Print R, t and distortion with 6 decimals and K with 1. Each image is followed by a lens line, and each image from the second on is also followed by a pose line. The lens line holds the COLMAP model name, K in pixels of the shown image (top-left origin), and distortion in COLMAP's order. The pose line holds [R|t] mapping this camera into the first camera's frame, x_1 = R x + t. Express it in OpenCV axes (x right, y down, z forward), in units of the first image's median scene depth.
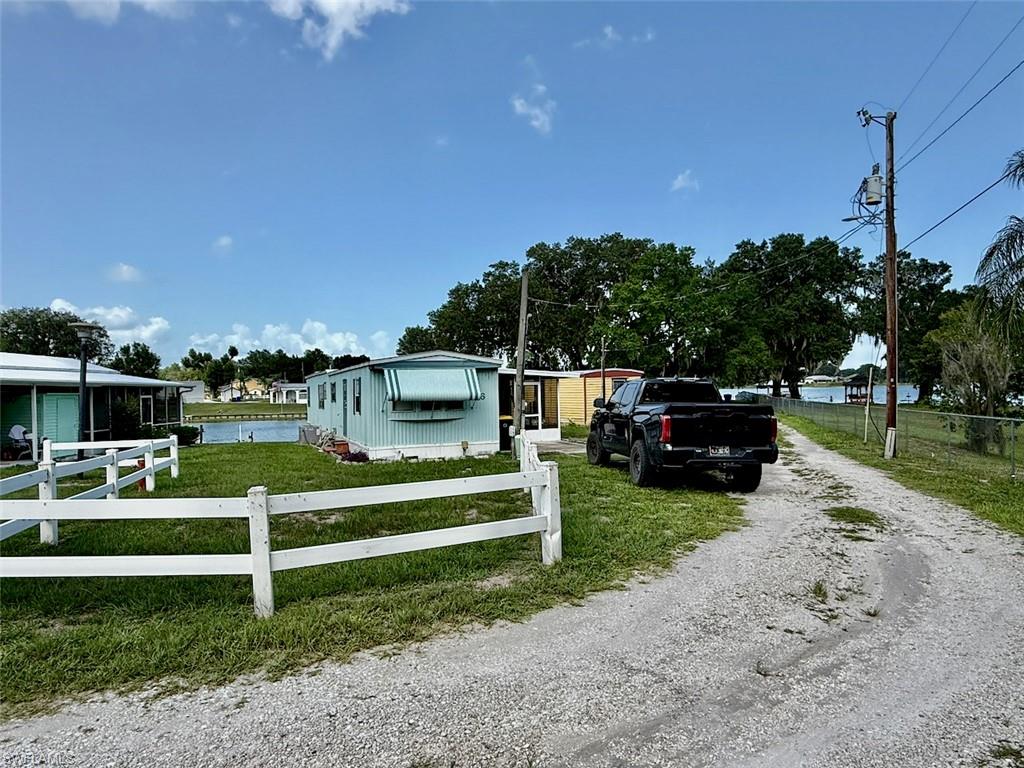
lens RADIAL K [[648.0, 0, 527.1], [0, 648.0, 377.7], [0, 0, 1]] dist [-0.009976, 0.003949]
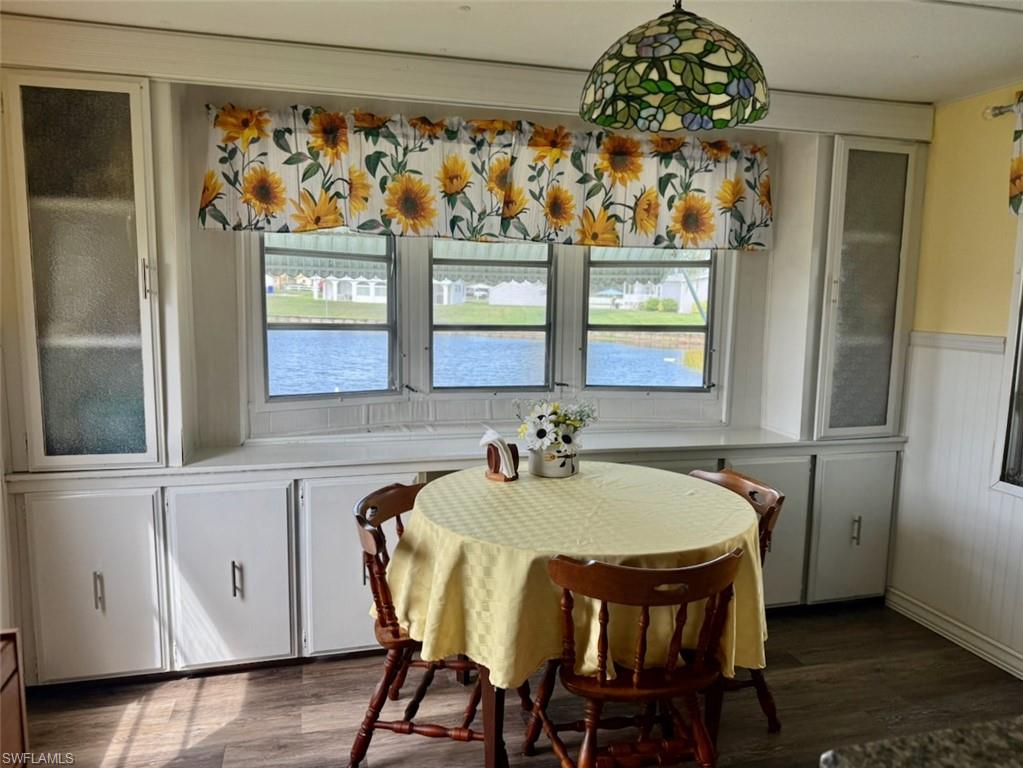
lens RADIAL K [[723.9, 0, 514.3], [0, 723.9, 384.9], [0, 0, 1]] dist [0.058432, -0.071111]
pose [[0.987703, 0.069371, -0.140108, -0.160664], [-0.048608, 0.988012, 0.146522, 0.014019], [0.148593, -0.137910, 0.979235, 0.547323]]
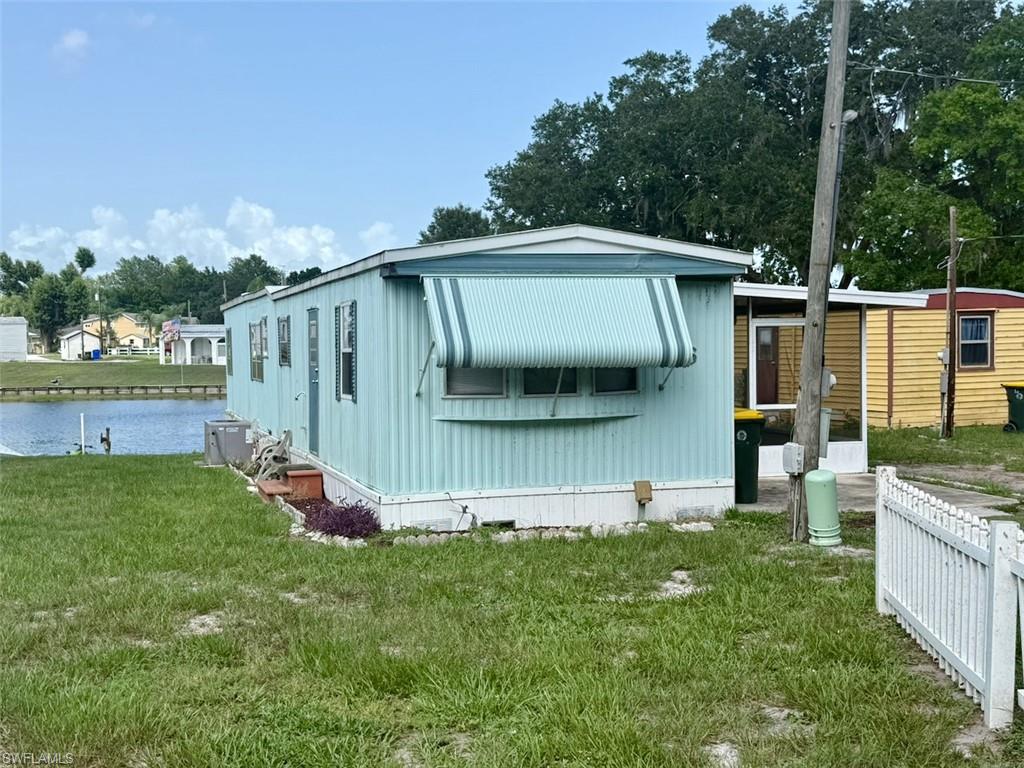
lens RADIAL K [[1291.9, 0, 528.5], [0, 1291.9, 376.3], [0, 0, 1]] dist [0.125511, 0.000000]
pose [[0.994252, 0.010437, -0.106557, -0.026203], [-0.005502, 0.998903, 0.046504, 0.002397], [0.106925, -0.045651, 0.993219, 0.090378]]
